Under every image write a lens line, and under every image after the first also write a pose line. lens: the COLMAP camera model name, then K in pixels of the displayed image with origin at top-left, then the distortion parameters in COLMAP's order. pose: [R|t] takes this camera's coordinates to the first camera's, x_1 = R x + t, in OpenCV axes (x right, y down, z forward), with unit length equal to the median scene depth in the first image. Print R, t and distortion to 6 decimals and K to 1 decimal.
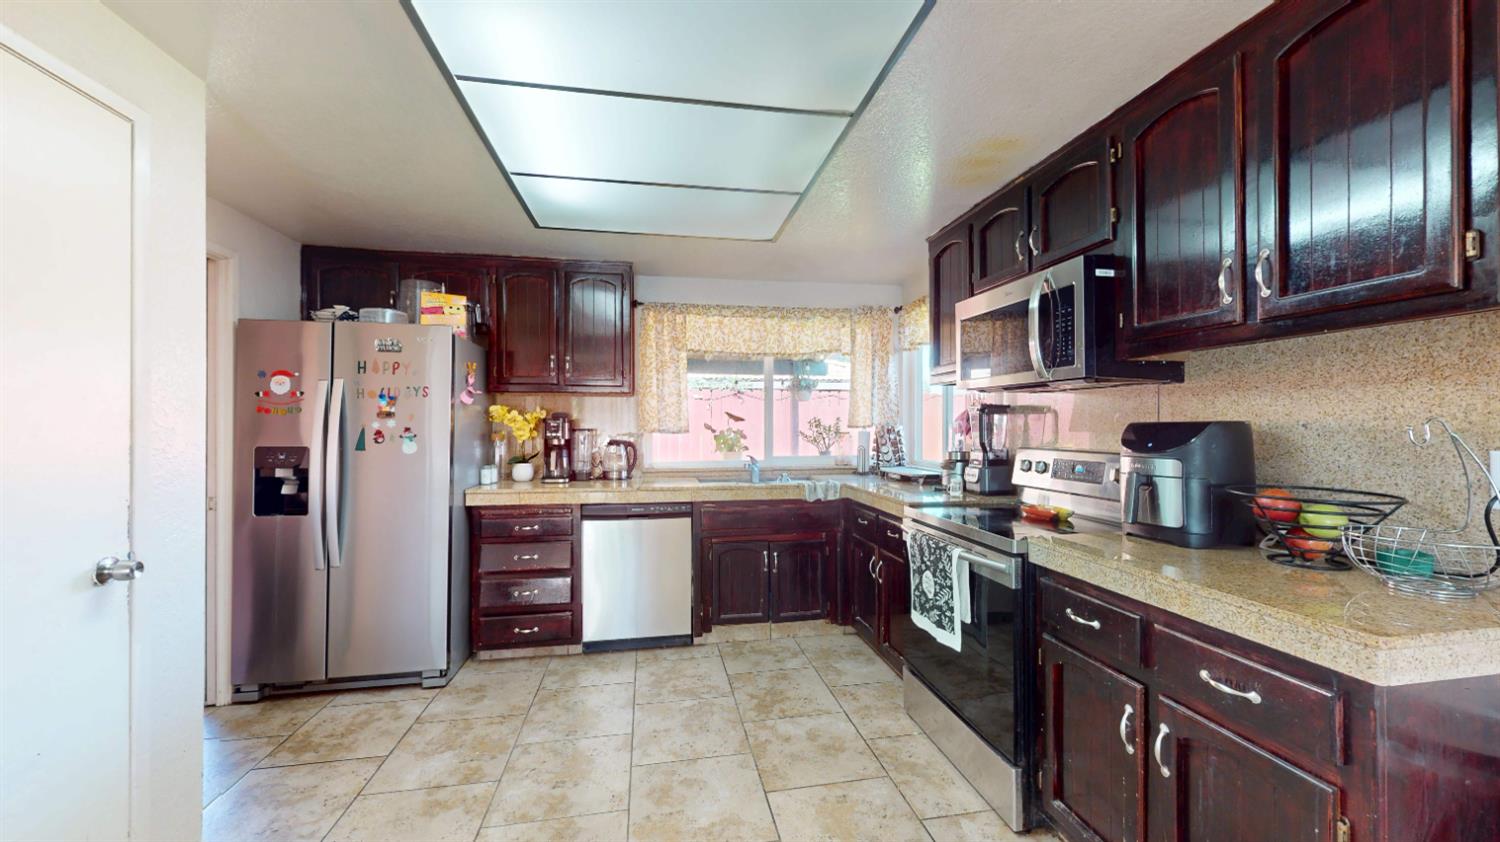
lens RADIAL K [[550.7, 0, 751.5], [0, 550.7, 421.3], [0, 0, 1]] dist [-0.001420, 0.000017]
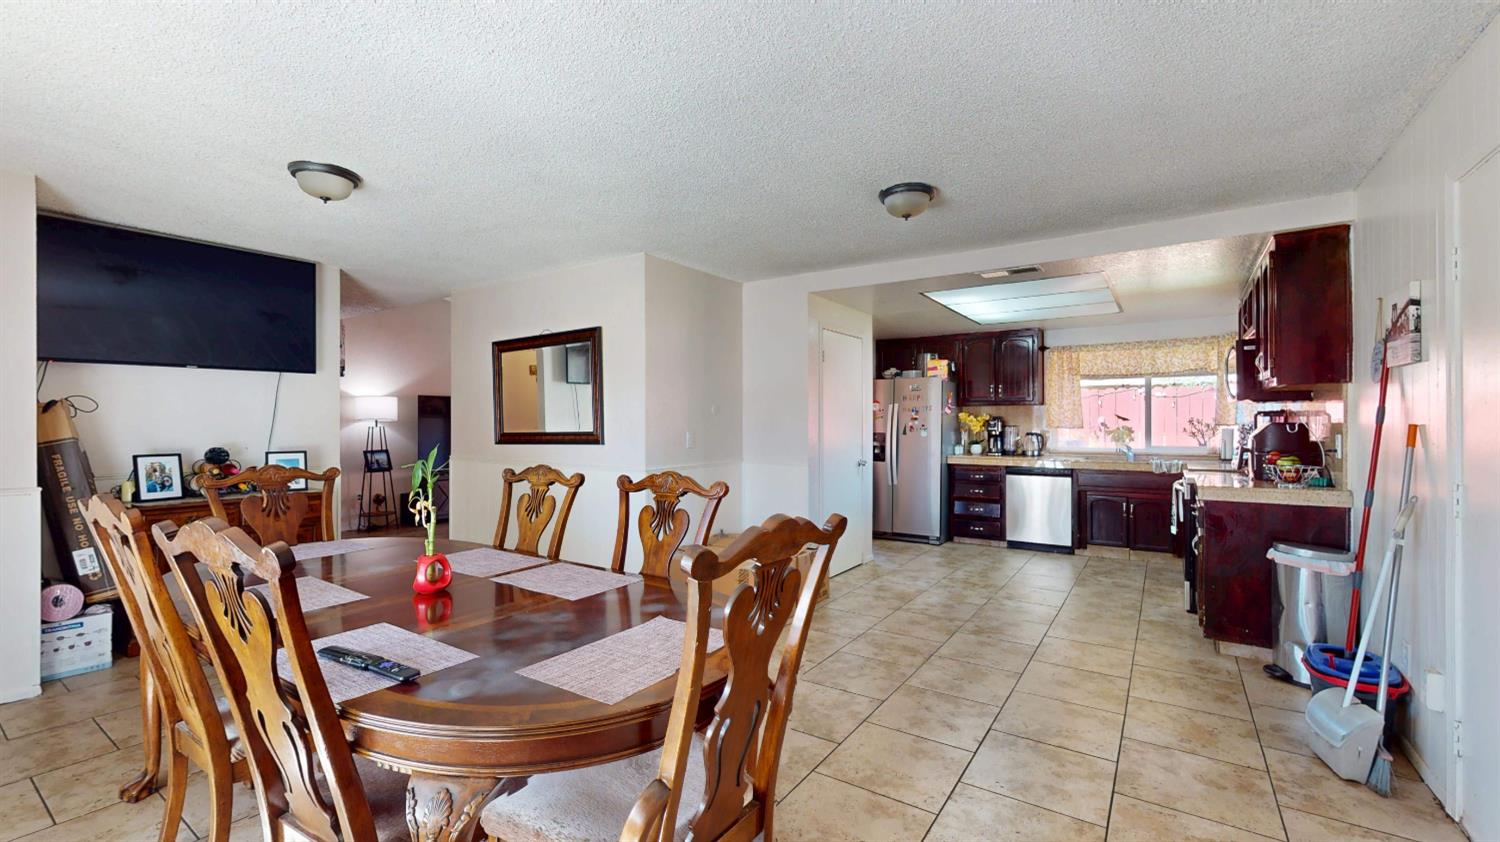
lens RADIAL K [[618.4, 0, 746.0], [0, 618.4, 422.8], [0, 0, 1]] dist [-0.002386, -0.000158]
pose [[0.709801, -0.000407, -0.704402, 0.534532], [0.005199, 0.999976, 0.004661, -0.009695], [0.704383, -0.006970, 0.709786, -1.091211]]
